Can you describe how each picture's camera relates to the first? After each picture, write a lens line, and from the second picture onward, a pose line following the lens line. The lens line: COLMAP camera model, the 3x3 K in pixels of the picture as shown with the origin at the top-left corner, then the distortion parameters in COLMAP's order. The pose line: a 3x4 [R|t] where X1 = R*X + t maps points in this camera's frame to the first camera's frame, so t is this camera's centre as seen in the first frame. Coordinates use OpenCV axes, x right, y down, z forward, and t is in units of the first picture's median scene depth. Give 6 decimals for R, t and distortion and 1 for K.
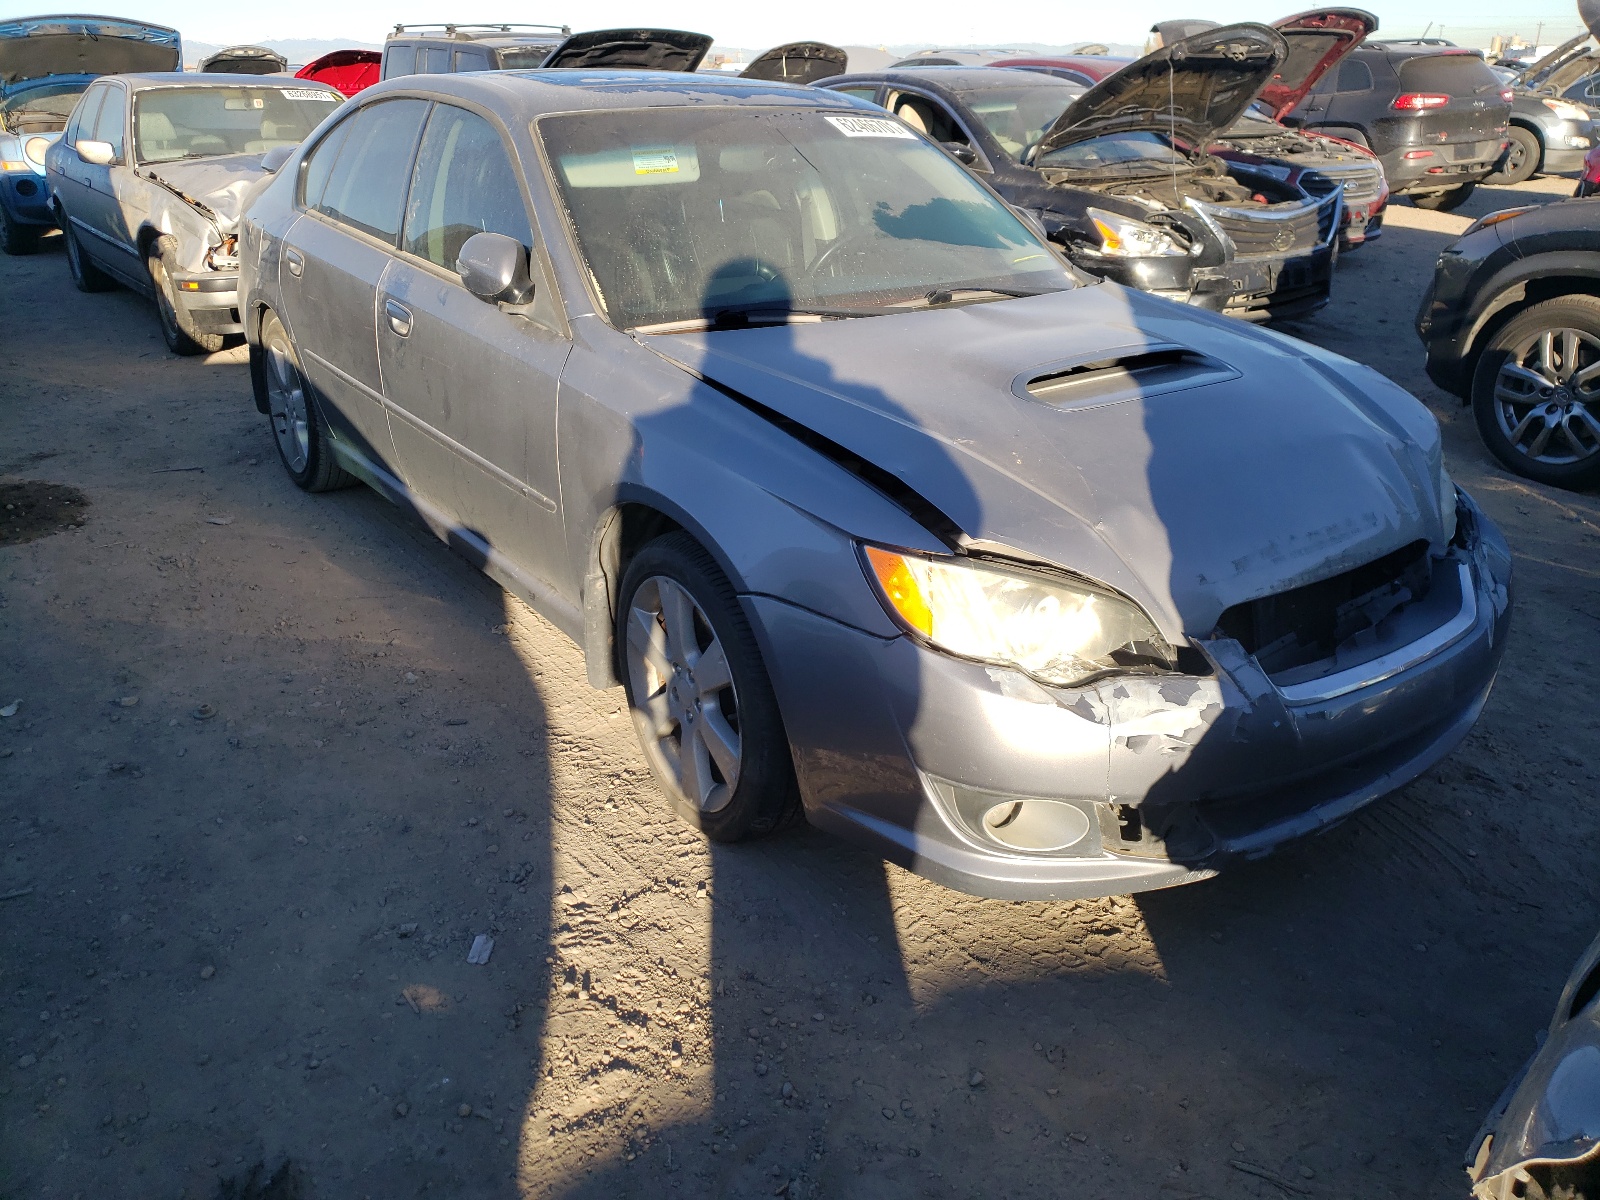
lens RADIAL K [[1180.2, 0, 800.0], [0, 1180.2, 600.0], [0, 0, 1]] dist [-0.008280, 0.006175]
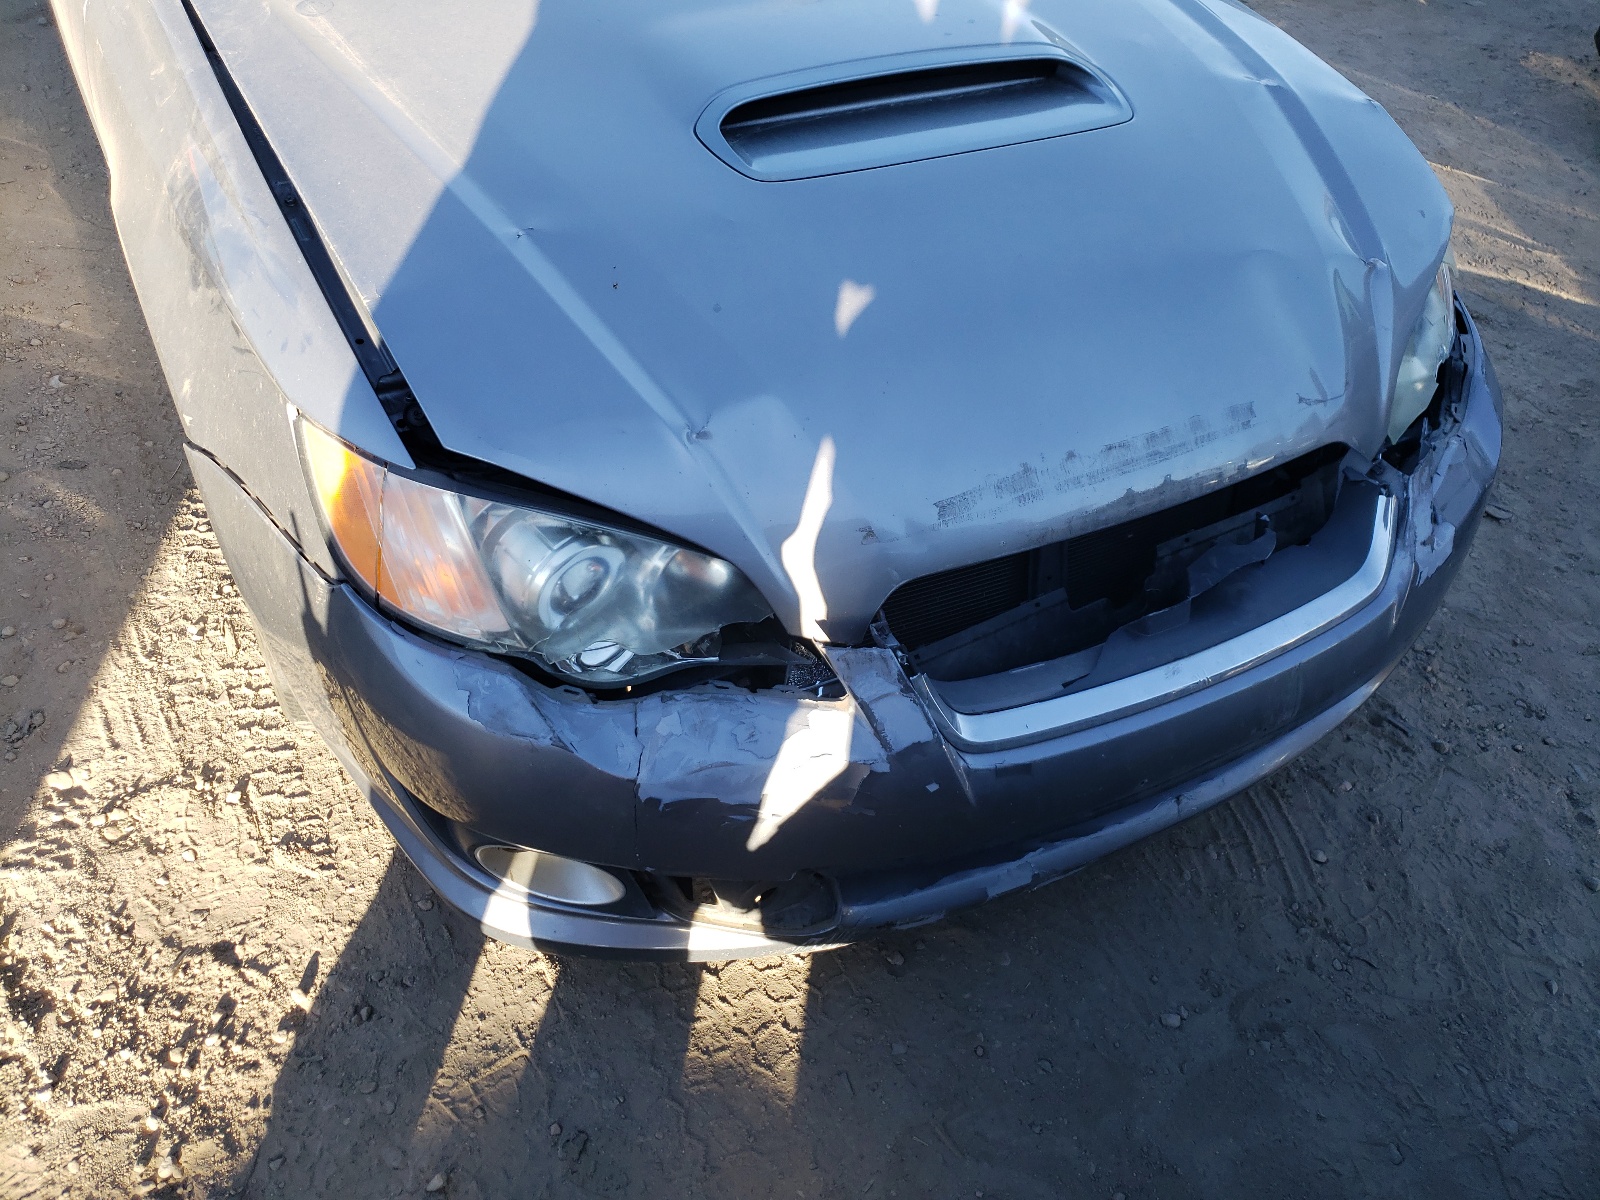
lens RADIAL K [[1204.8, 0, 800.0], [0, 1204.8, 600.0], [0, 0, 1]] dist [0.008362, -0.000226]
pose [[0.991241, 0.126026, -0.039489, 0.302080], [-0.106912, 0.941265, 0.320296, -0.158932], [0.077535, -0.313268, 0.946494, 0.370397]]
